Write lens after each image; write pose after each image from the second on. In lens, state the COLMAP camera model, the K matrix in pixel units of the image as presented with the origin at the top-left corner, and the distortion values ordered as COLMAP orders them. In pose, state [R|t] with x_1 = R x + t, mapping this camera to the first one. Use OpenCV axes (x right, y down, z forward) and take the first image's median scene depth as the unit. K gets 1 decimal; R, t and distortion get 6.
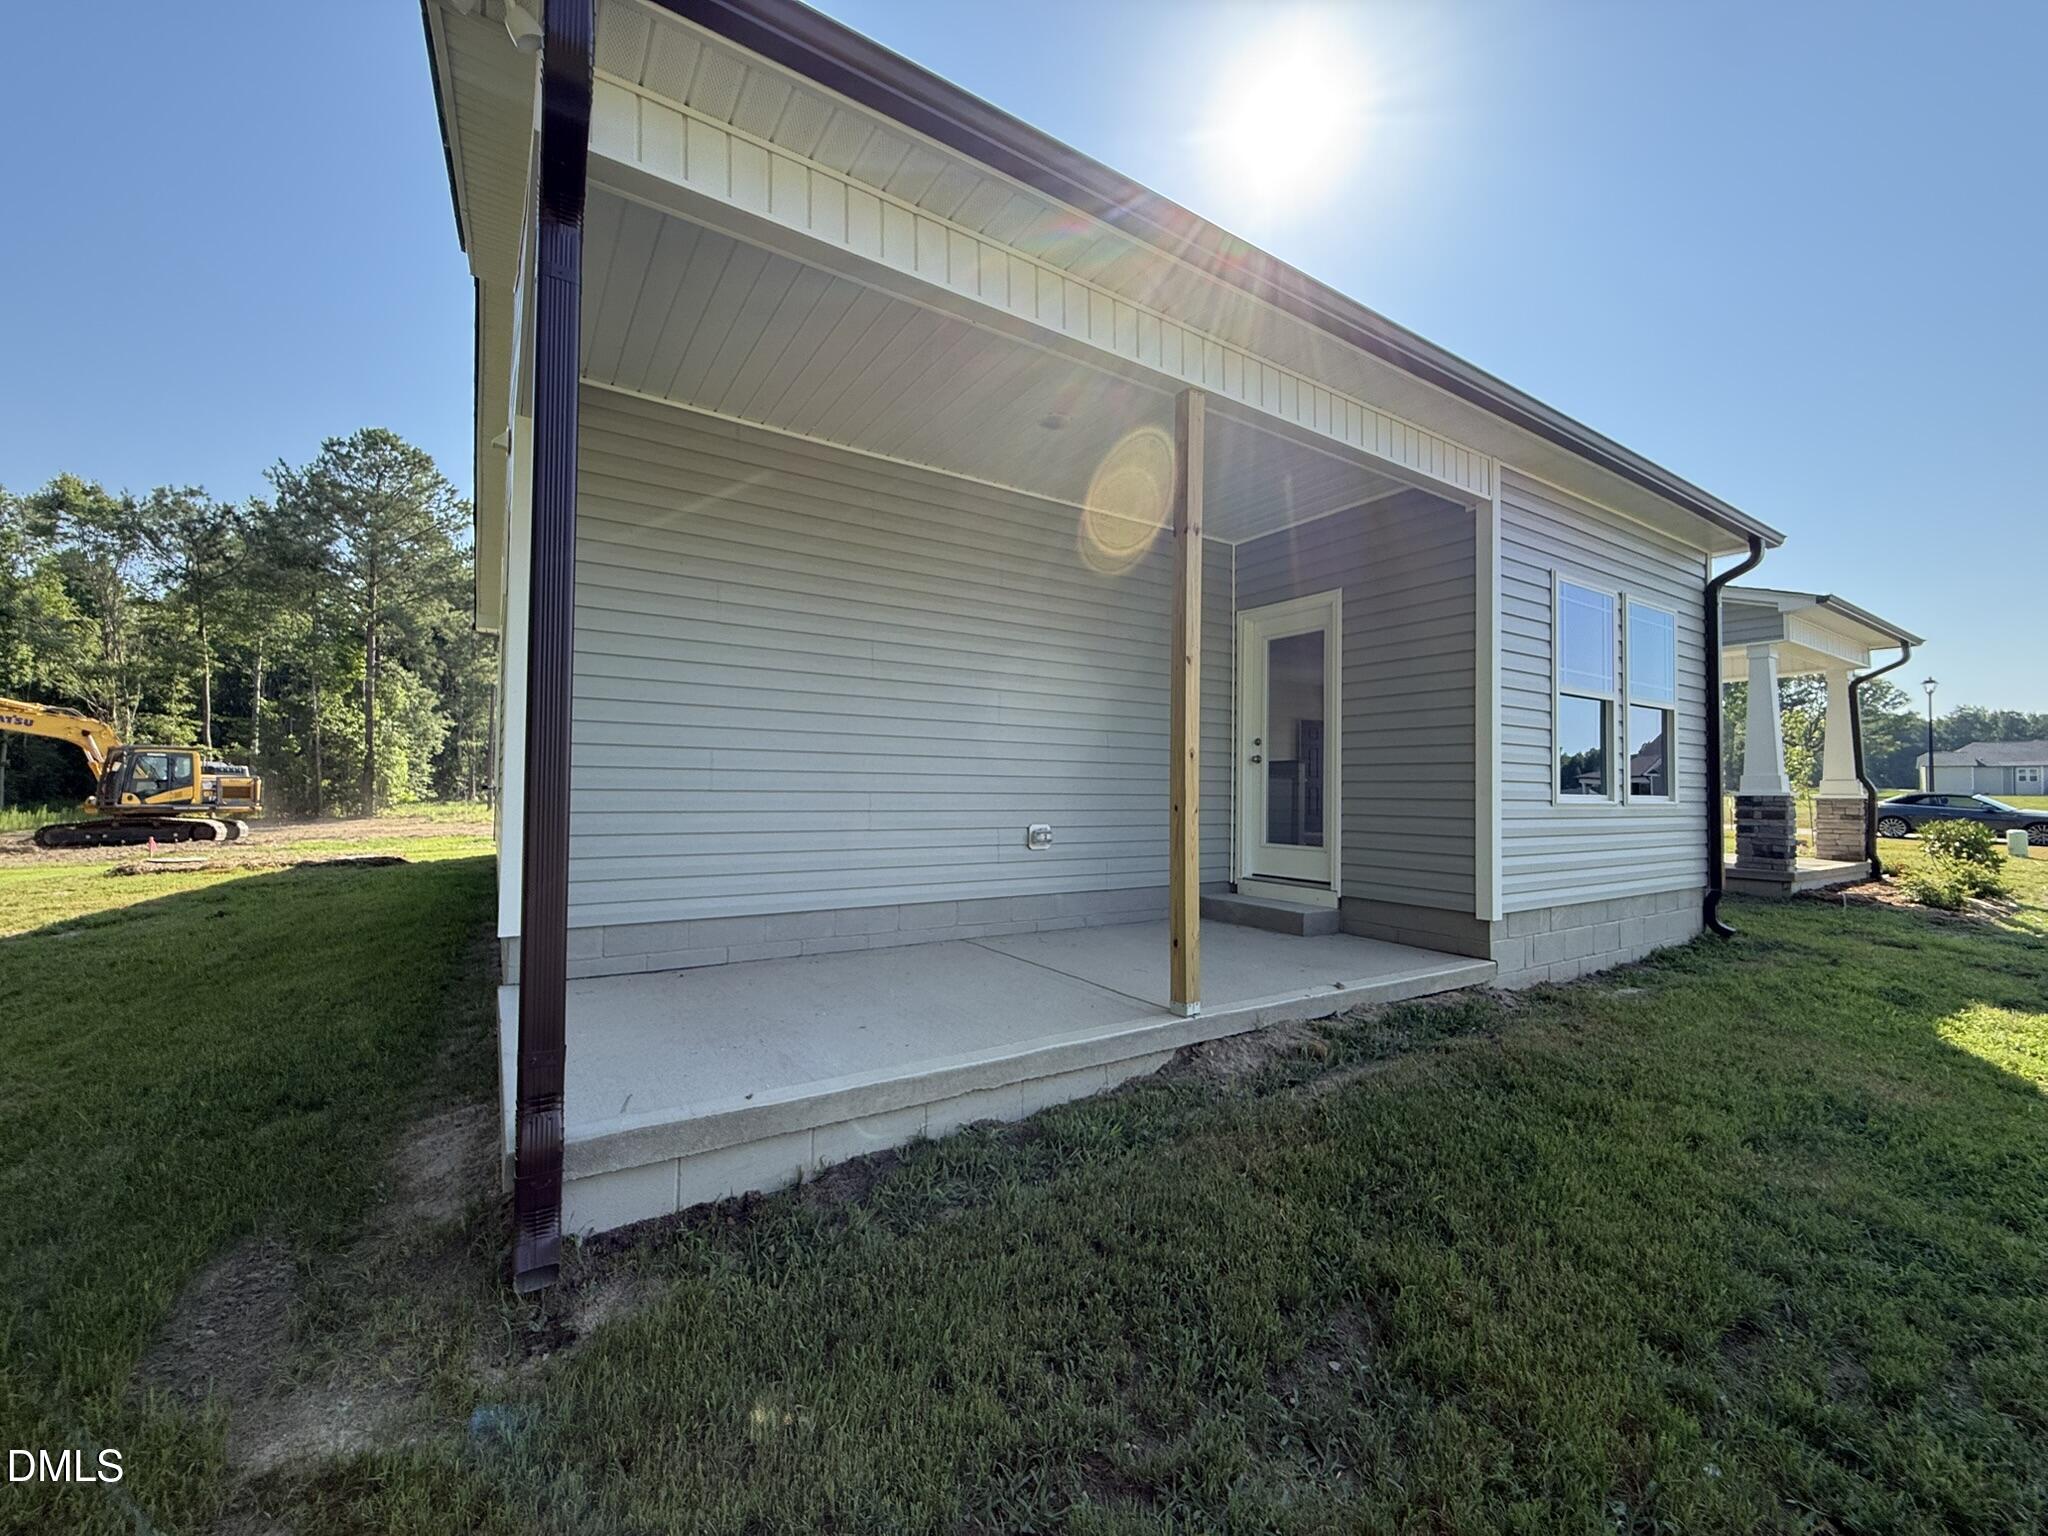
lens RADIAL K [[815.2, 0, 1017.6], [0, 815.2, 769.8], [0, 0, 1]] dist [0.000739, -0.000051]
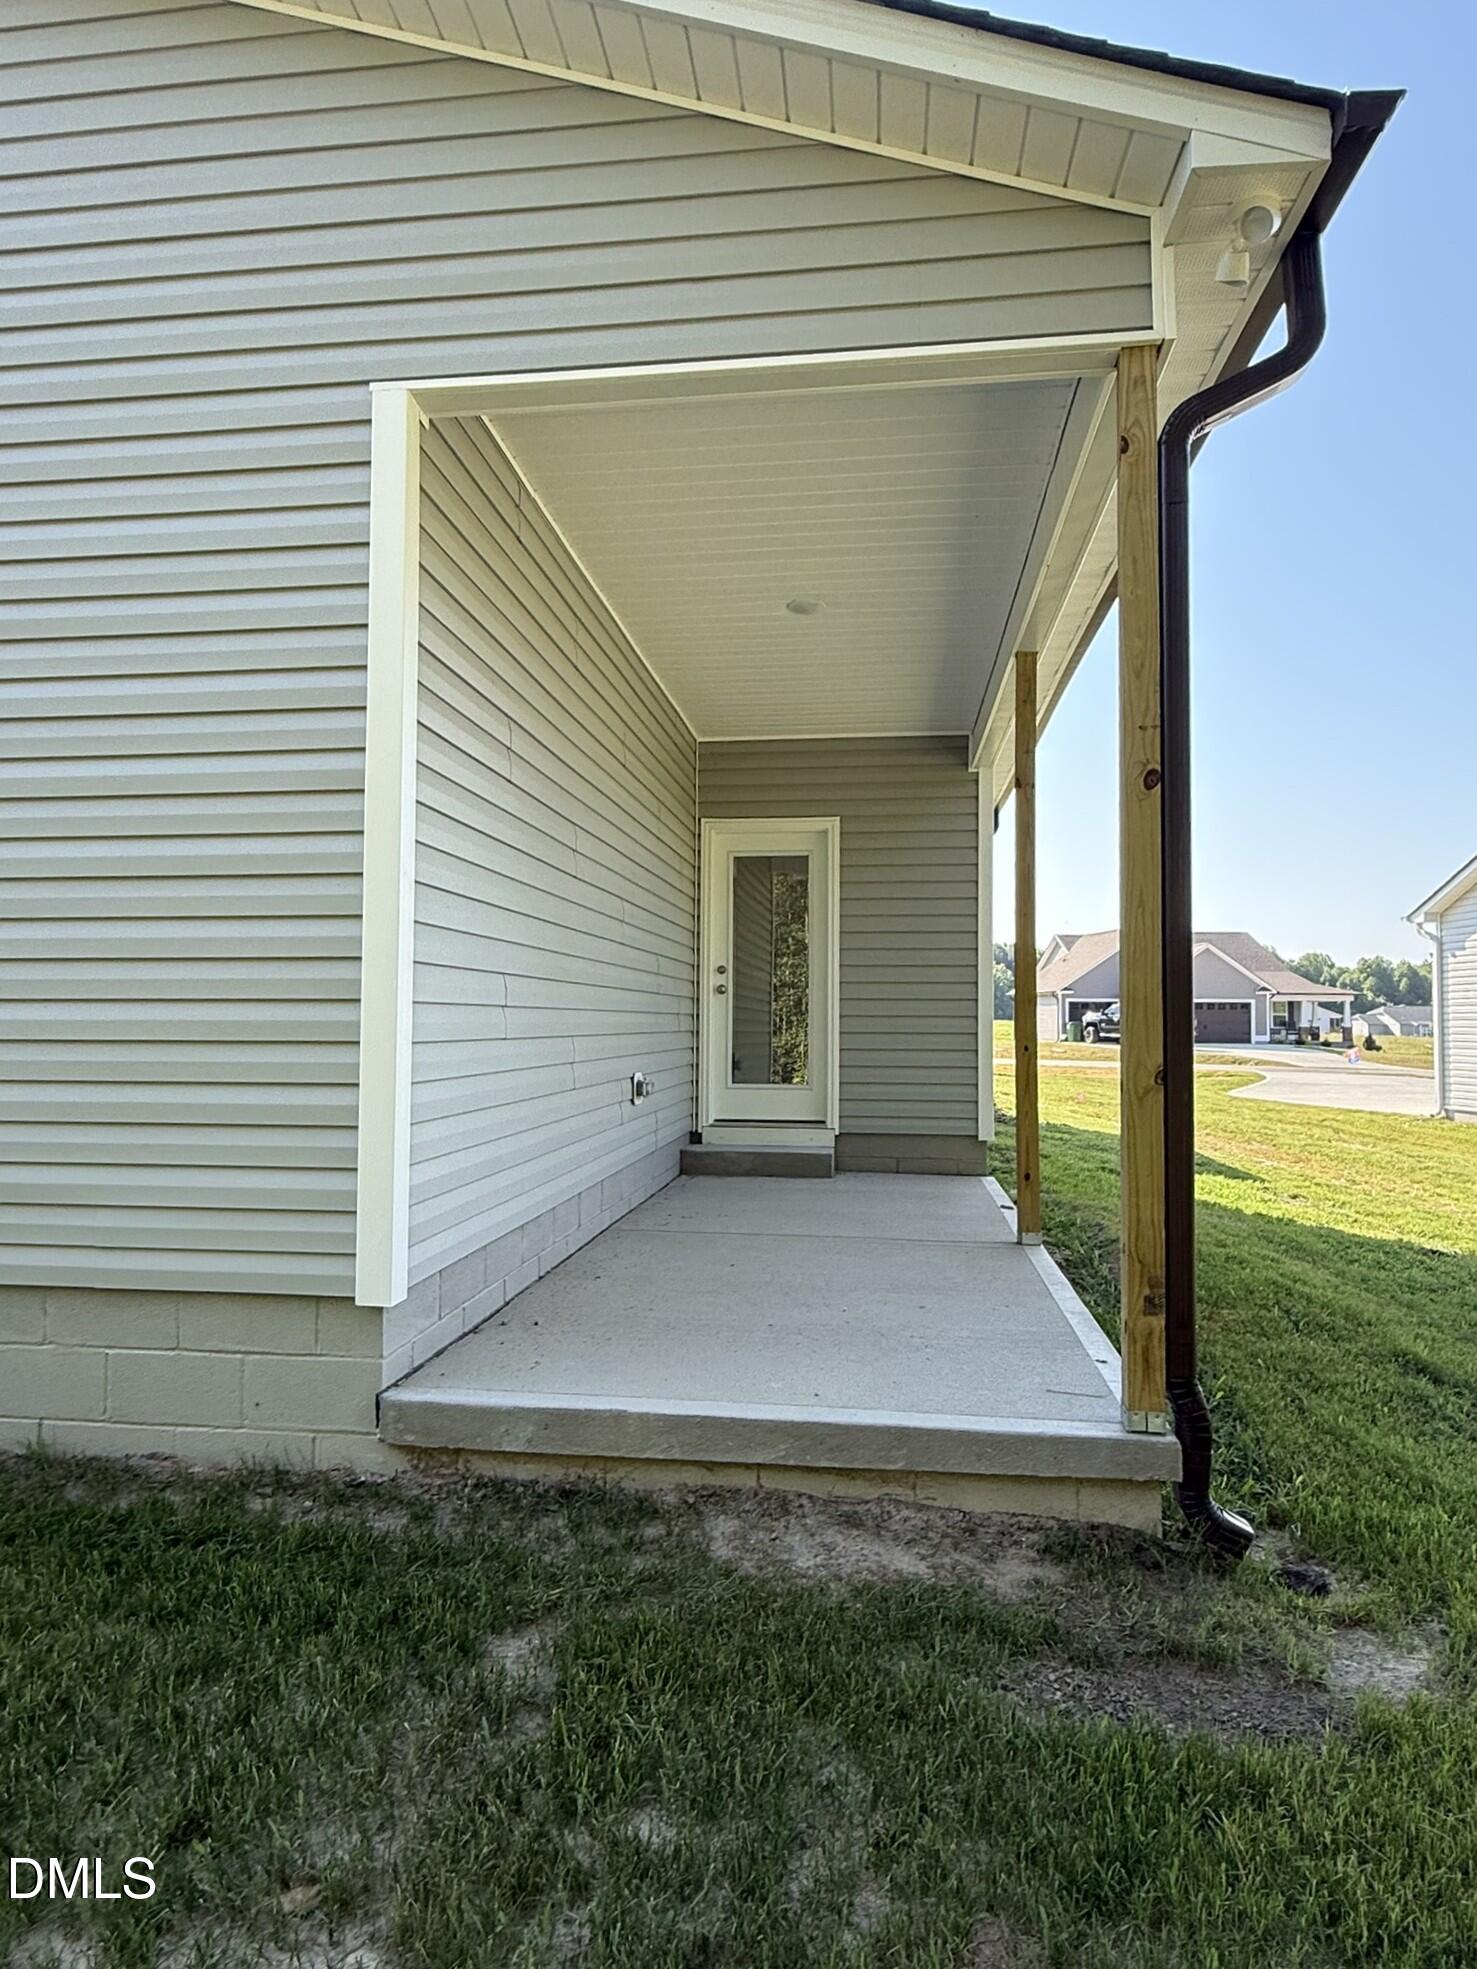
lens RADIAL K [[1131.5, 0, 738.5], [0, 1131.5, 984.5], [0, 0, 1]] dist [0.001810, -0.000147]
pose [[0.674001, 0.017699, 0.738518, -0.610498], [-0.016456, 0.999825, -0.008944, -0.007846], [-0.738547, -0.006125, 0.674175, 0.160235]]
